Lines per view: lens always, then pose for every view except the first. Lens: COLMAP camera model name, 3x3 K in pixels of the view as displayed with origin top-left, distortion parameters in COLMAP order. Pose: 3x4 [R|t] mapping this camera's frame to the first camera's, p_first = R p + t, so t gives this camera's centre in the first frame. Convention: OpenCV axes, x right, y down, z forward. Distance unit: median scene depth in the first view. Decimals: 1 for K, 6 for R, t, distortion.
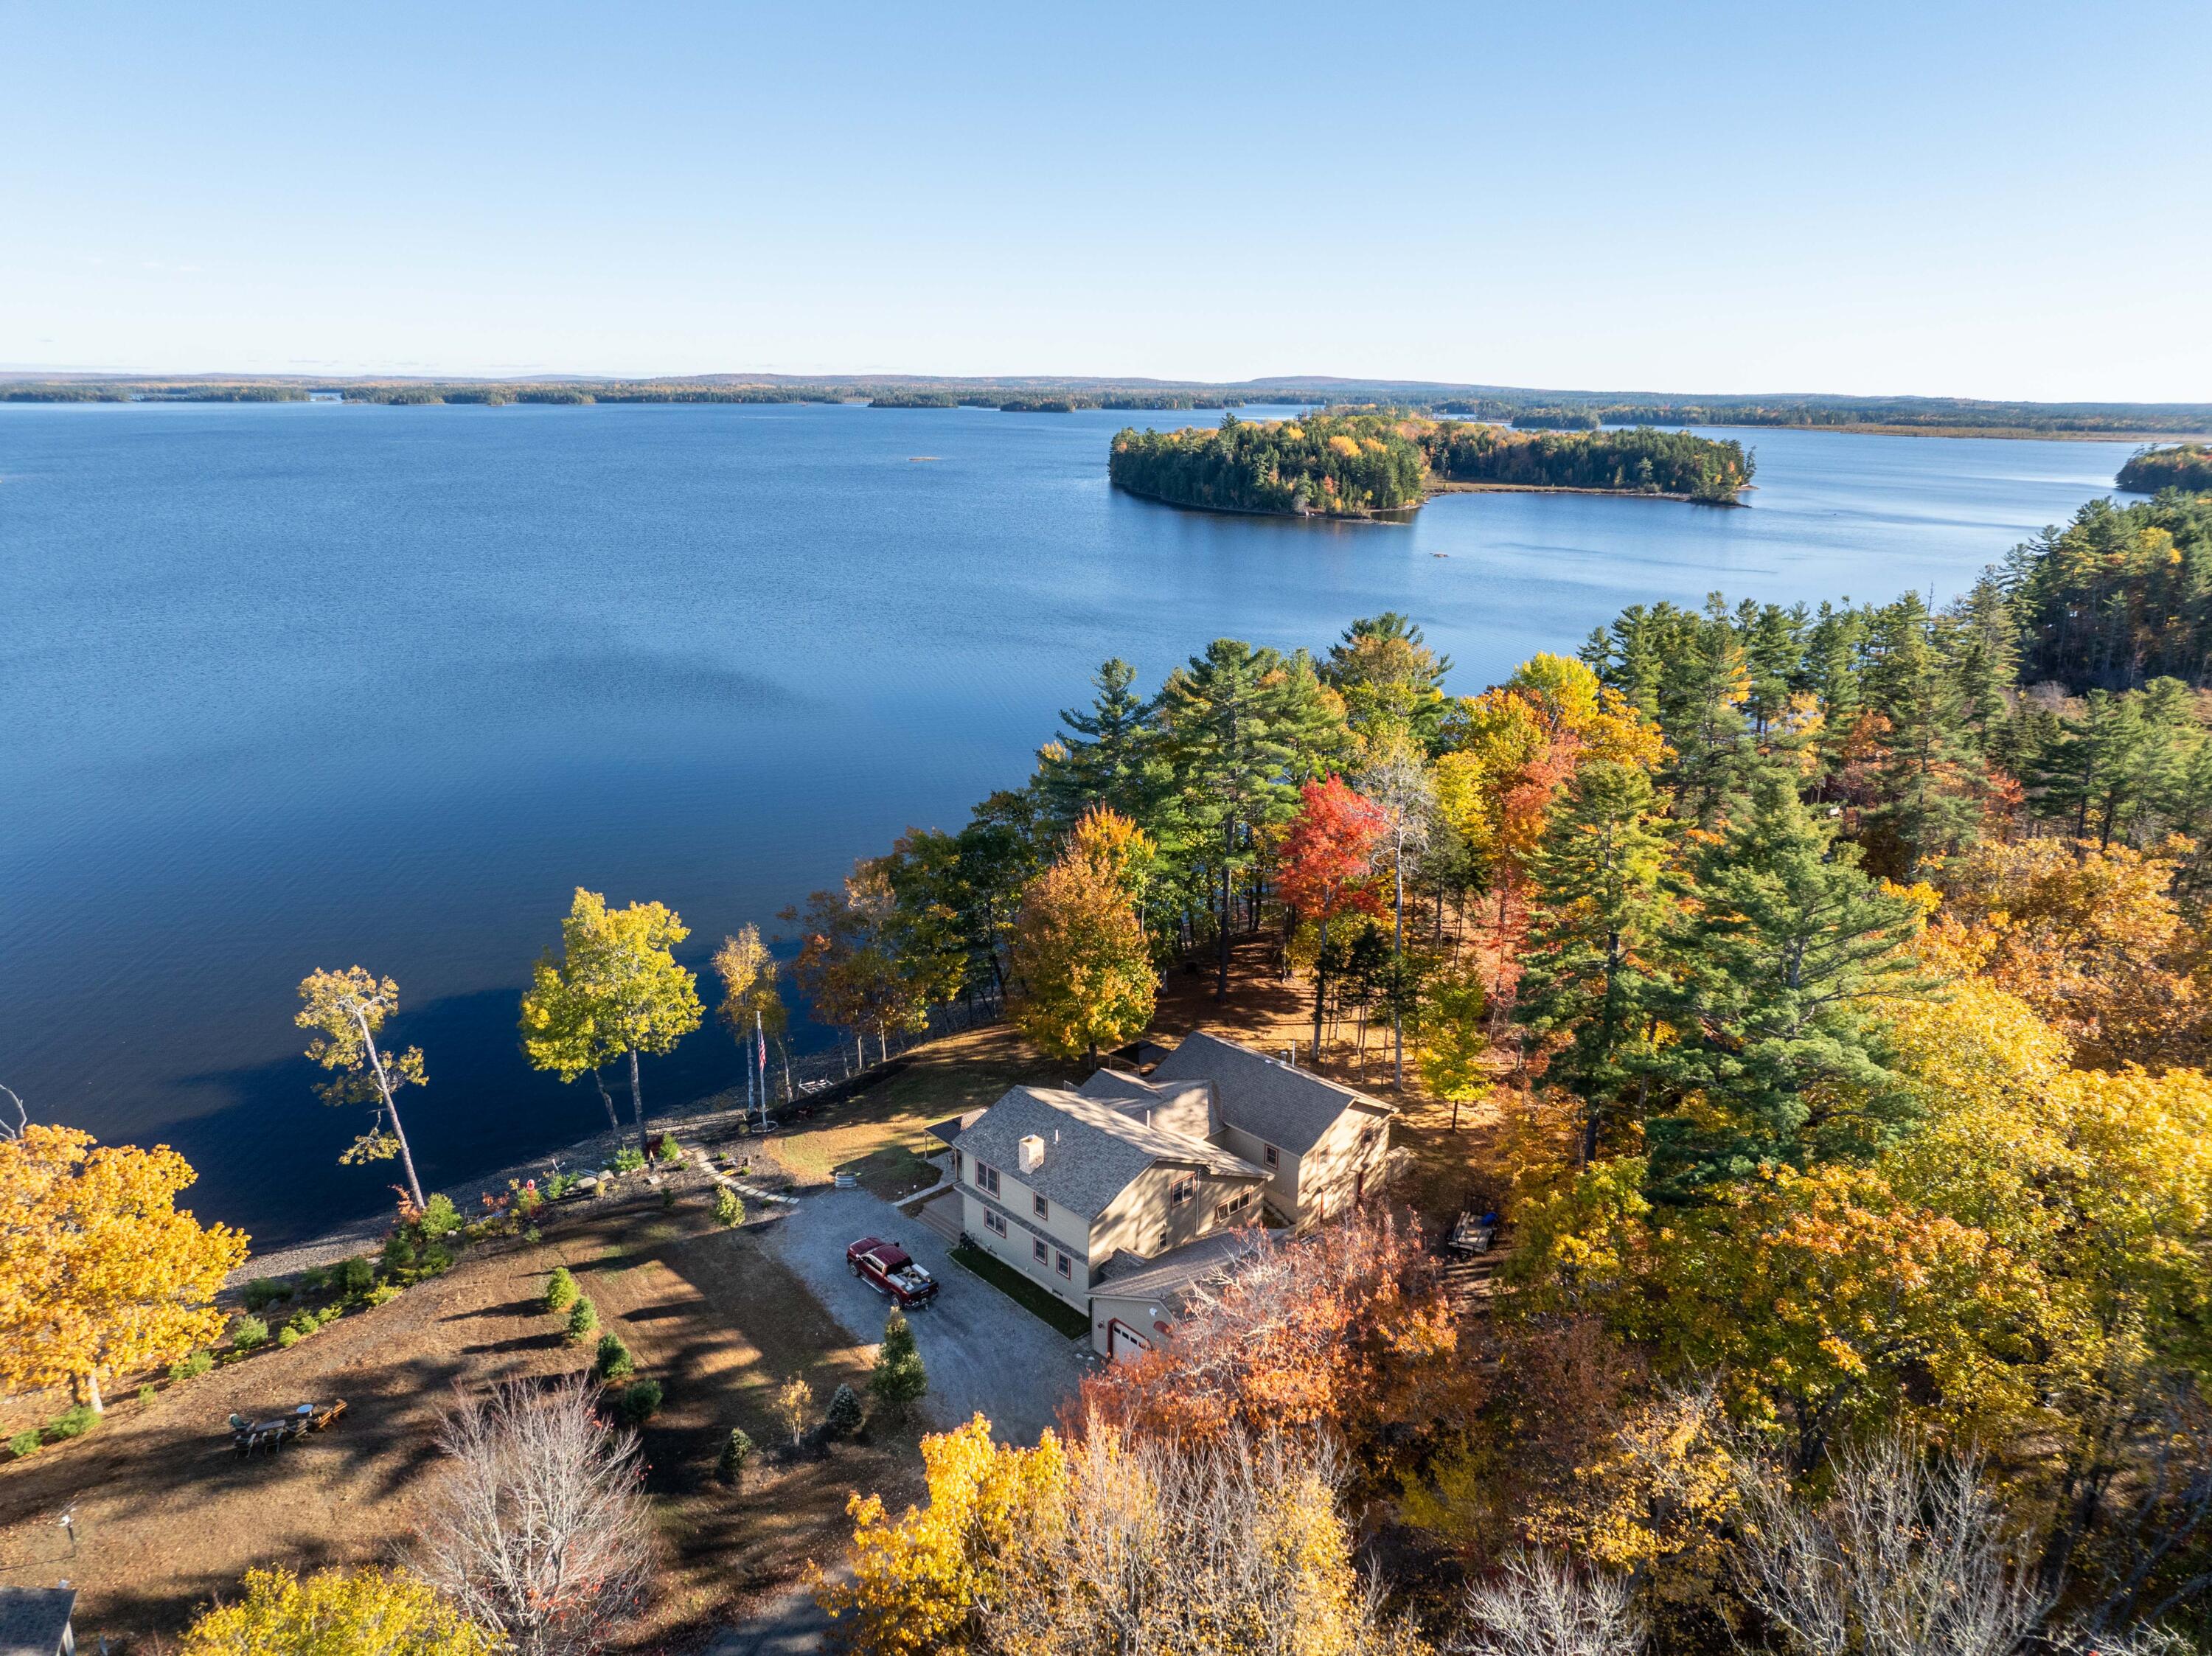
lens RADIAL K [[1532.9, 0, 1107.0], [0, 1532.9, 827.4], [0, 0, 1]] dist [-0.031017, -0.008202]
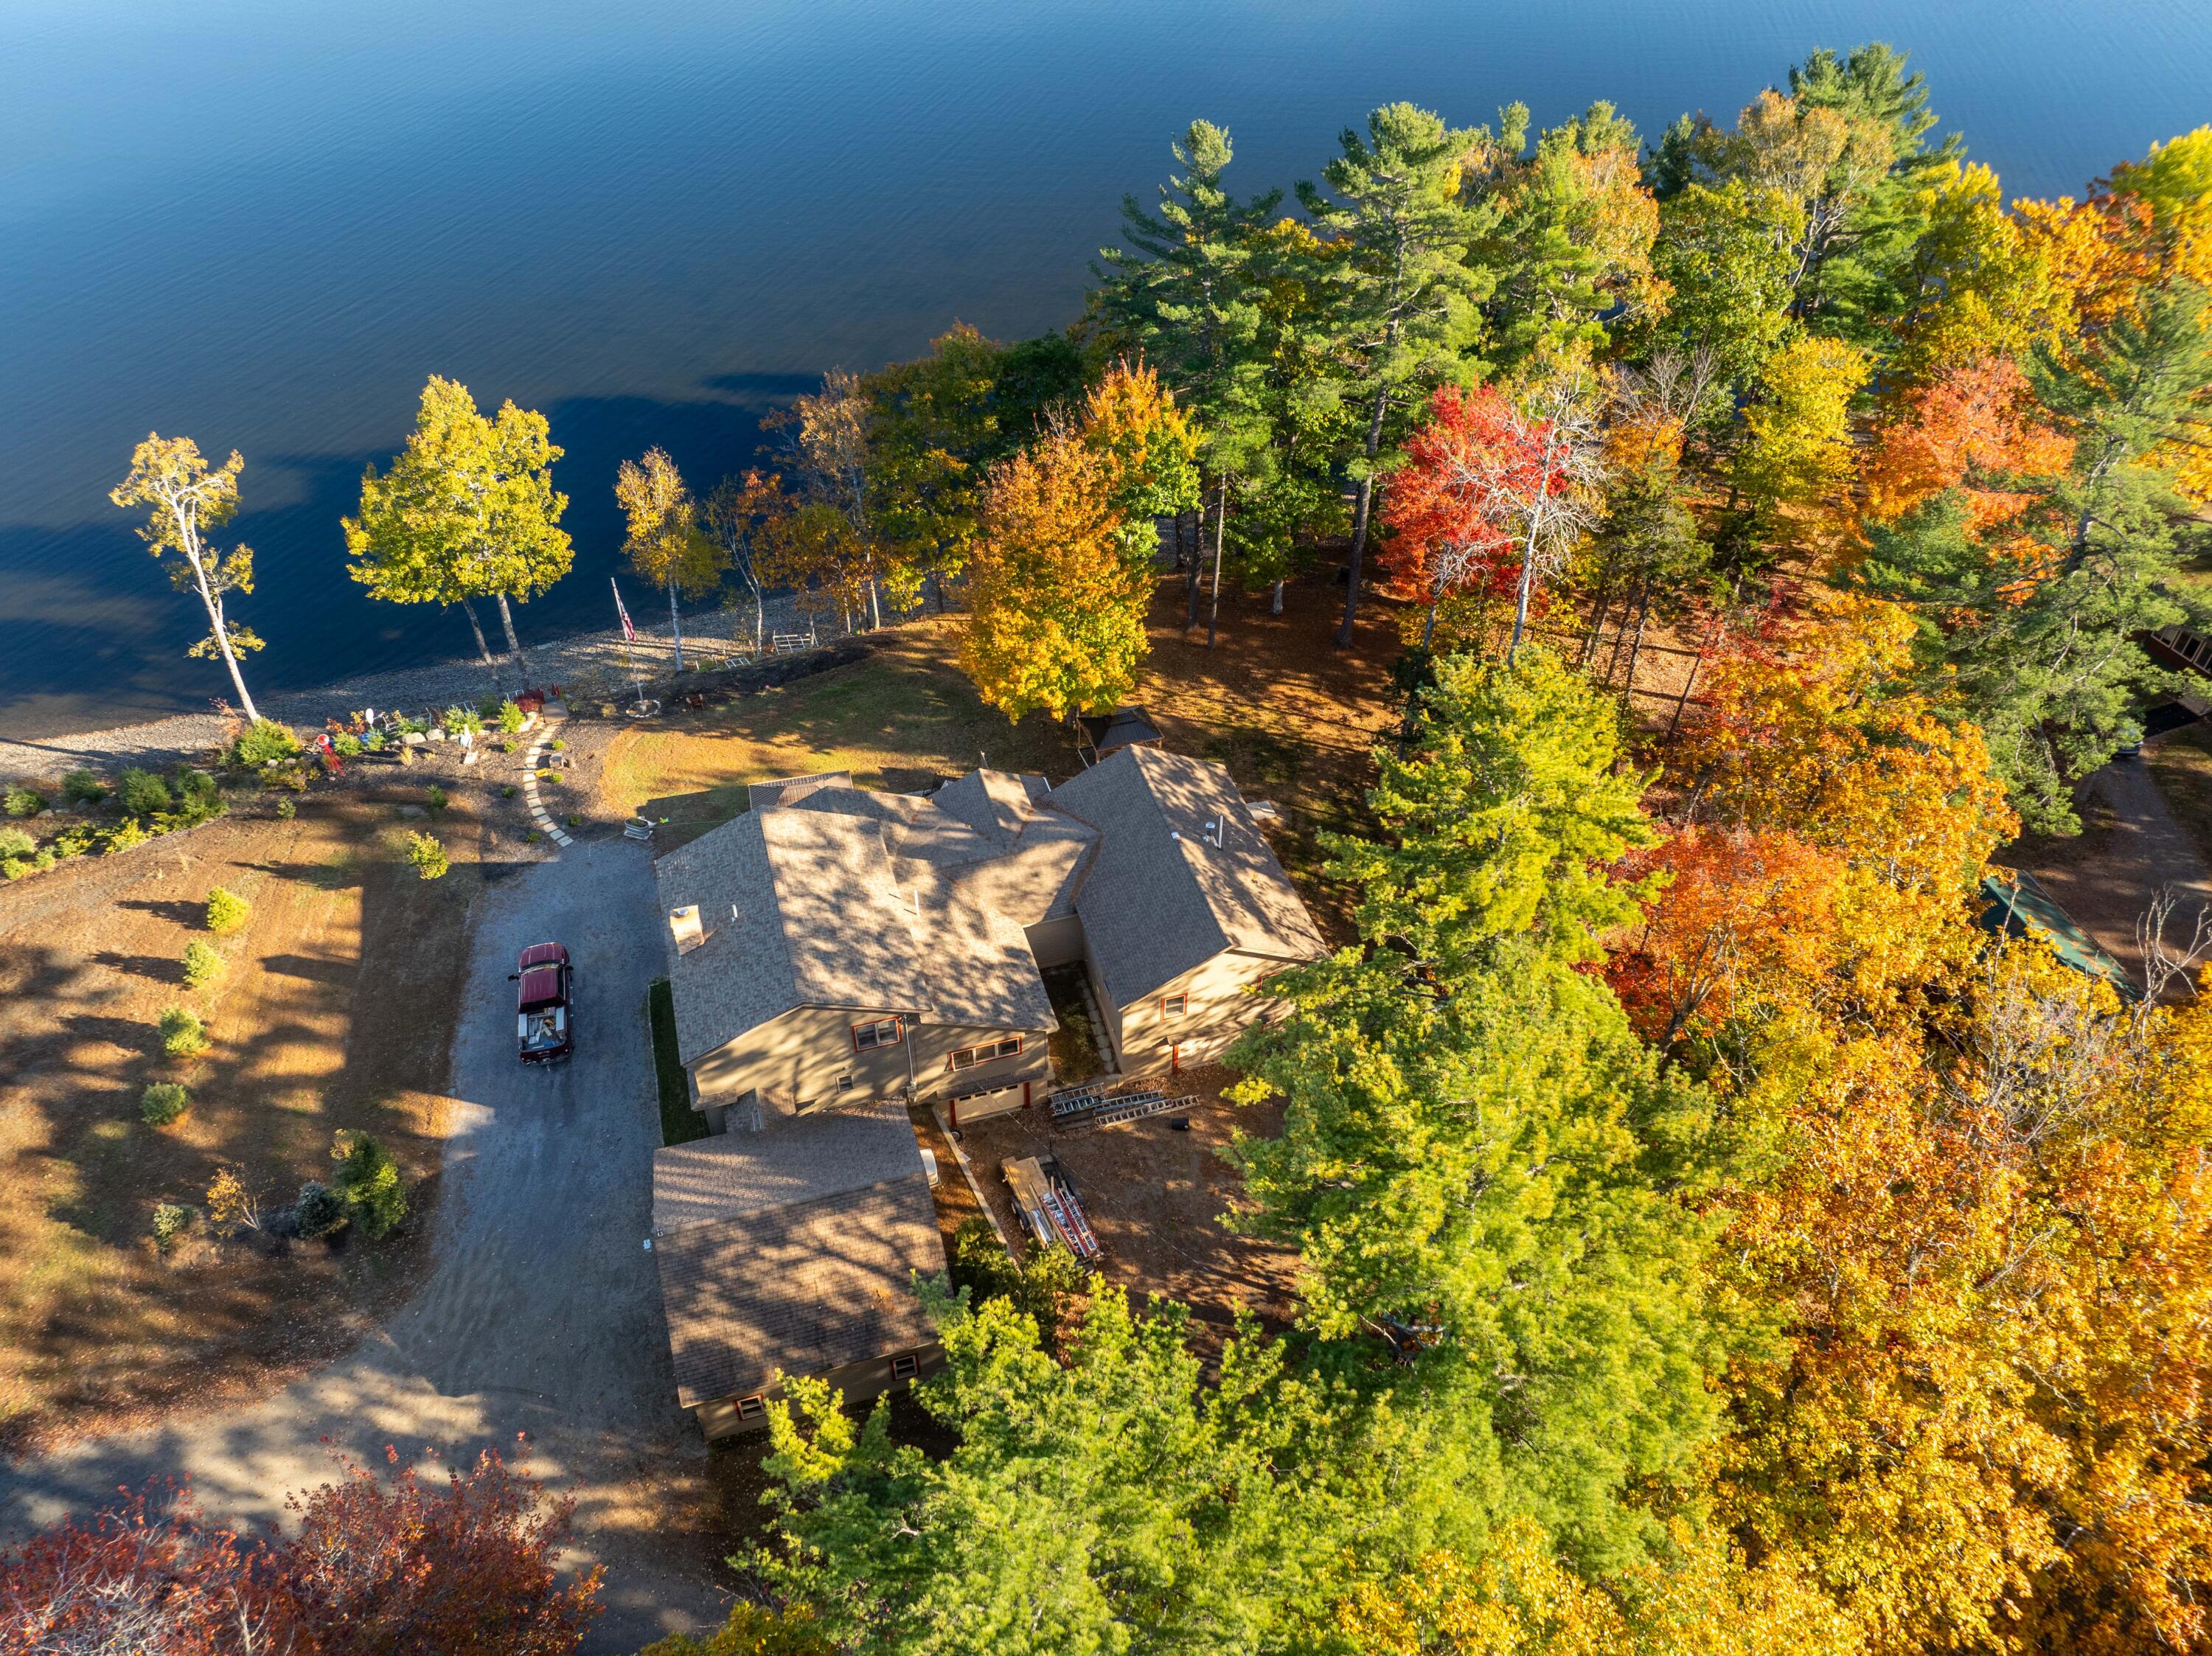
lens RADIAL K [[1532.9, 0, 1103.7], [0, 1532.9, 811.7], [0, 0, 1]] dist [-0.031017, -0.008202]
pose [[0.893530, 0.291516, -0.341501, 0.163103], [-0.116821, 0.885317, 0.450074, -0.085009], [0.433540, -0.362260, 0.825113, 0.226365]]
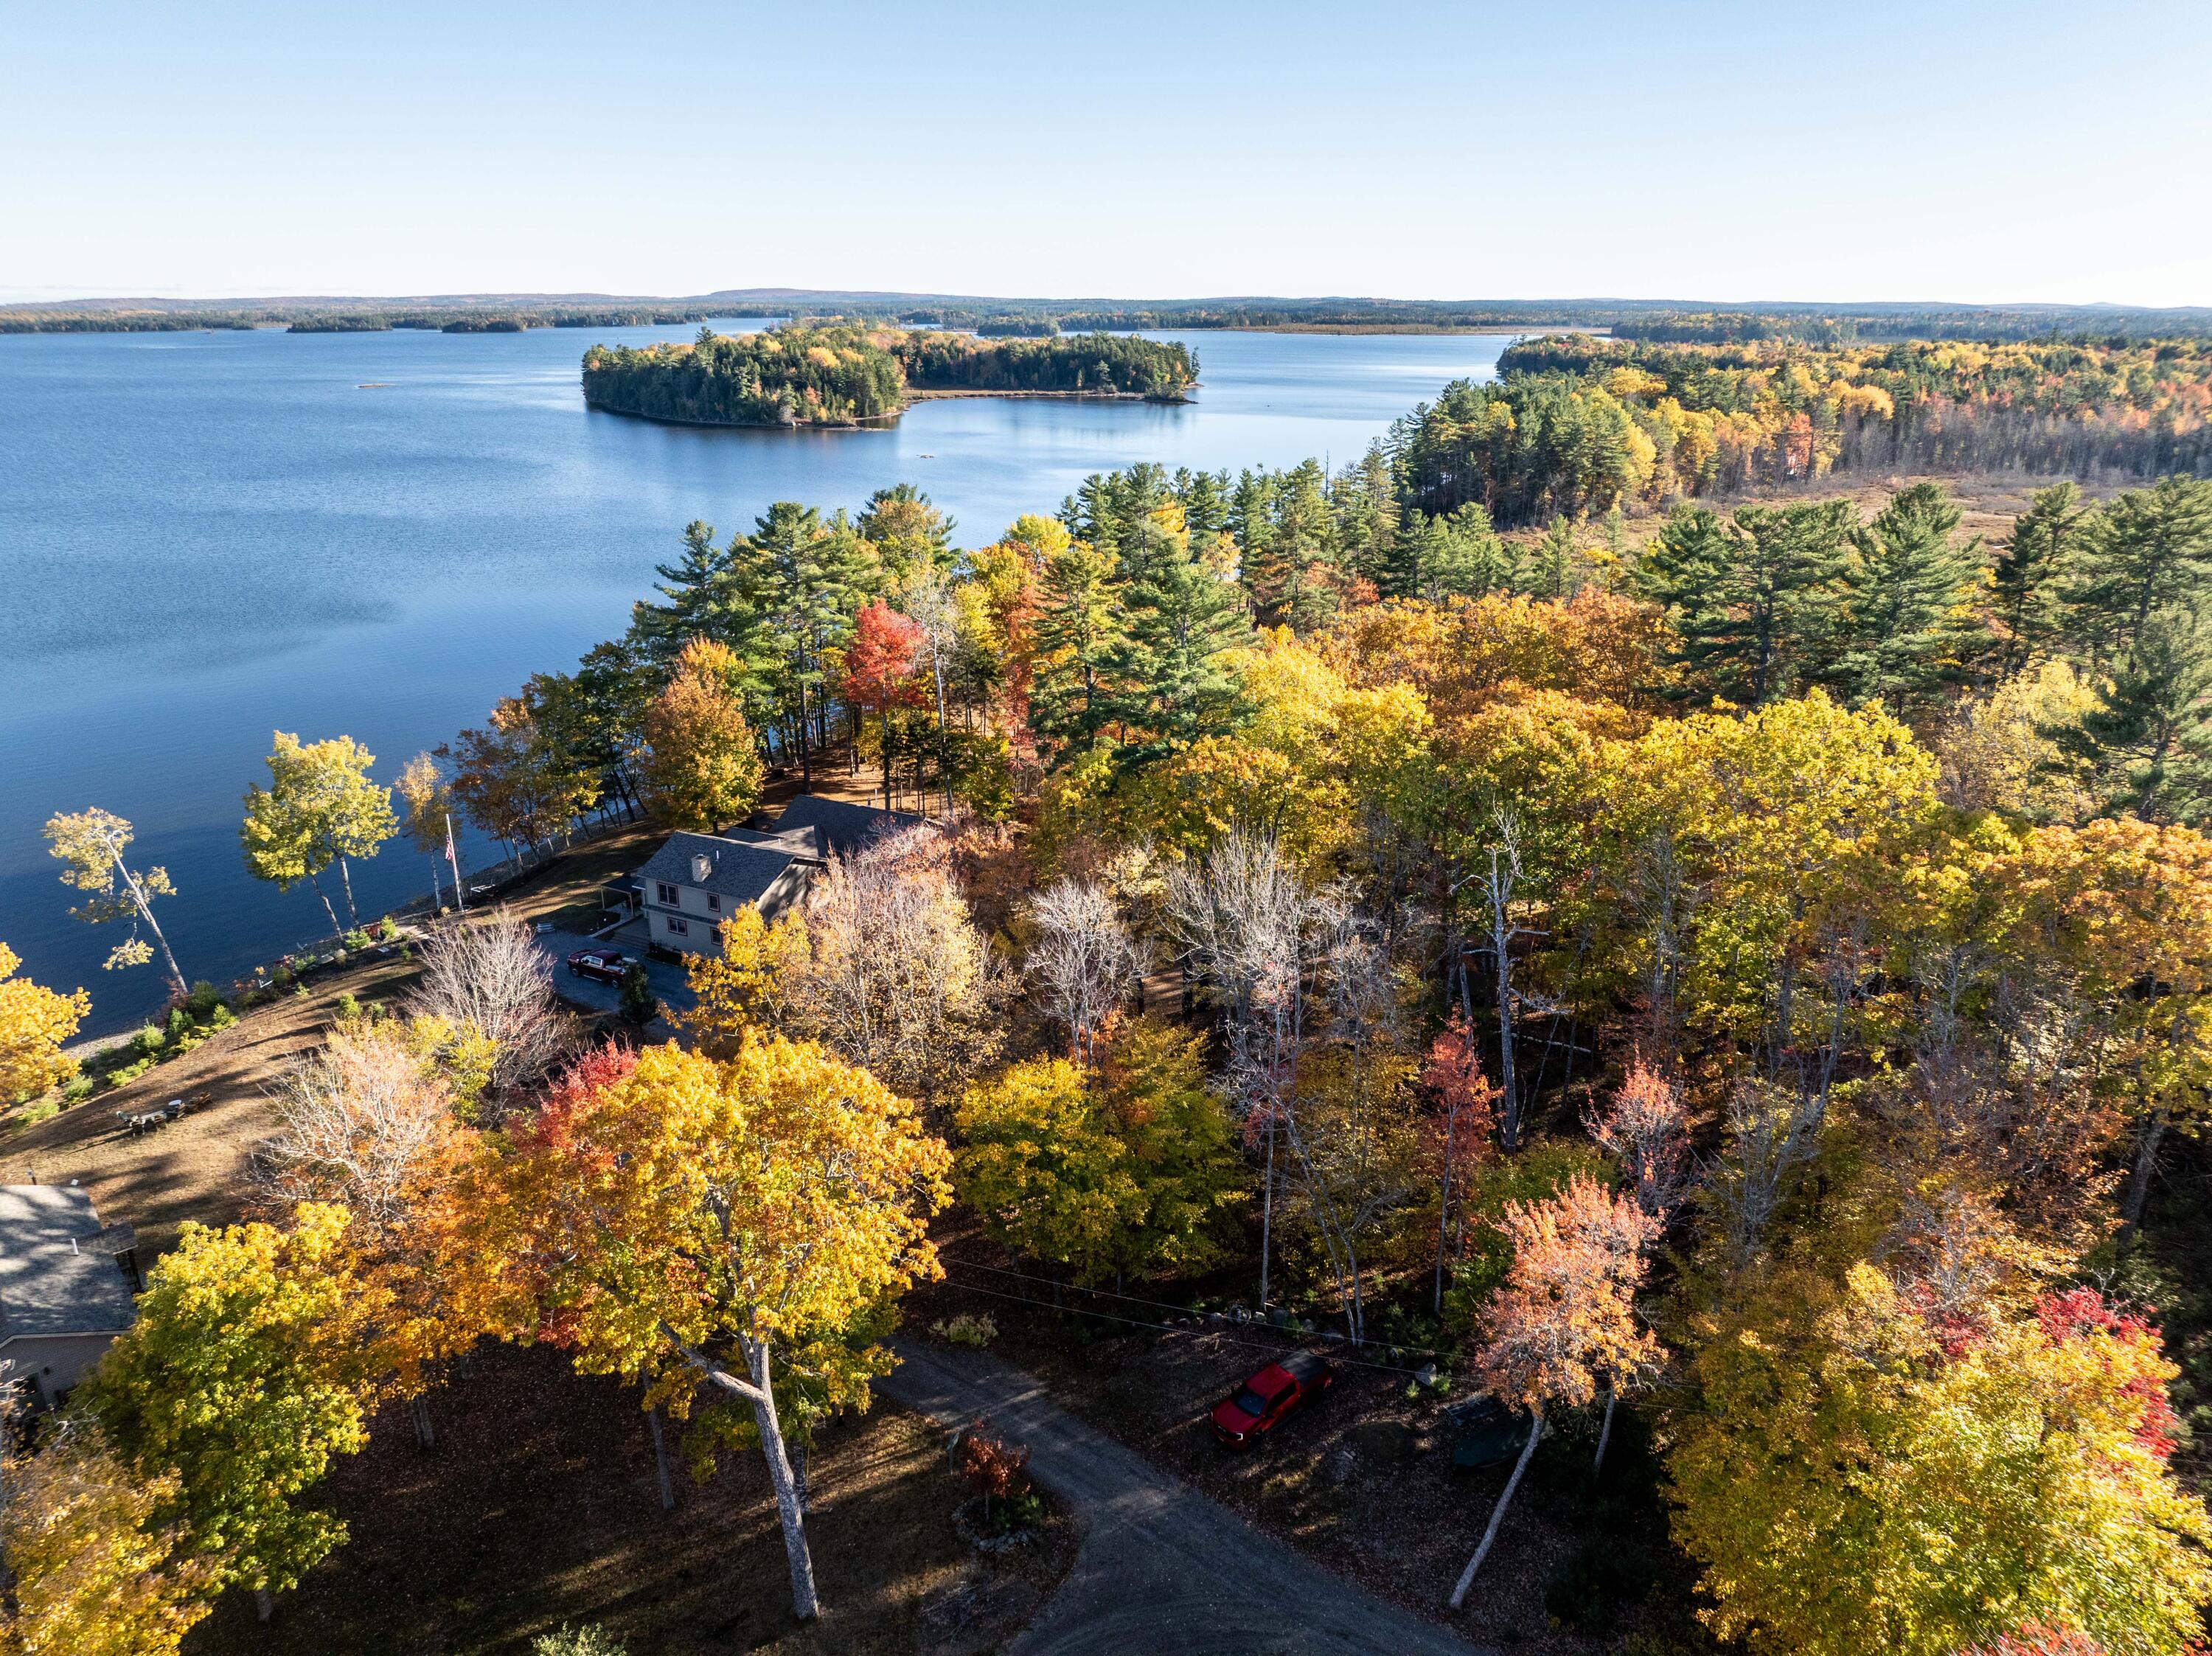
lens RADIAL K [[1532.9, 0, 1106.6], [0, 1532.9, 812.6], [0, 0, 1]] dist [-0.031017, -0.008202]
pose [[0.945301, -0.114045, 0.305612, -0.054001], [0.100395, 0.993133, 0.060069, 0.053439], [-0.310364, -0.026102, 0.950259, -0.187231]]
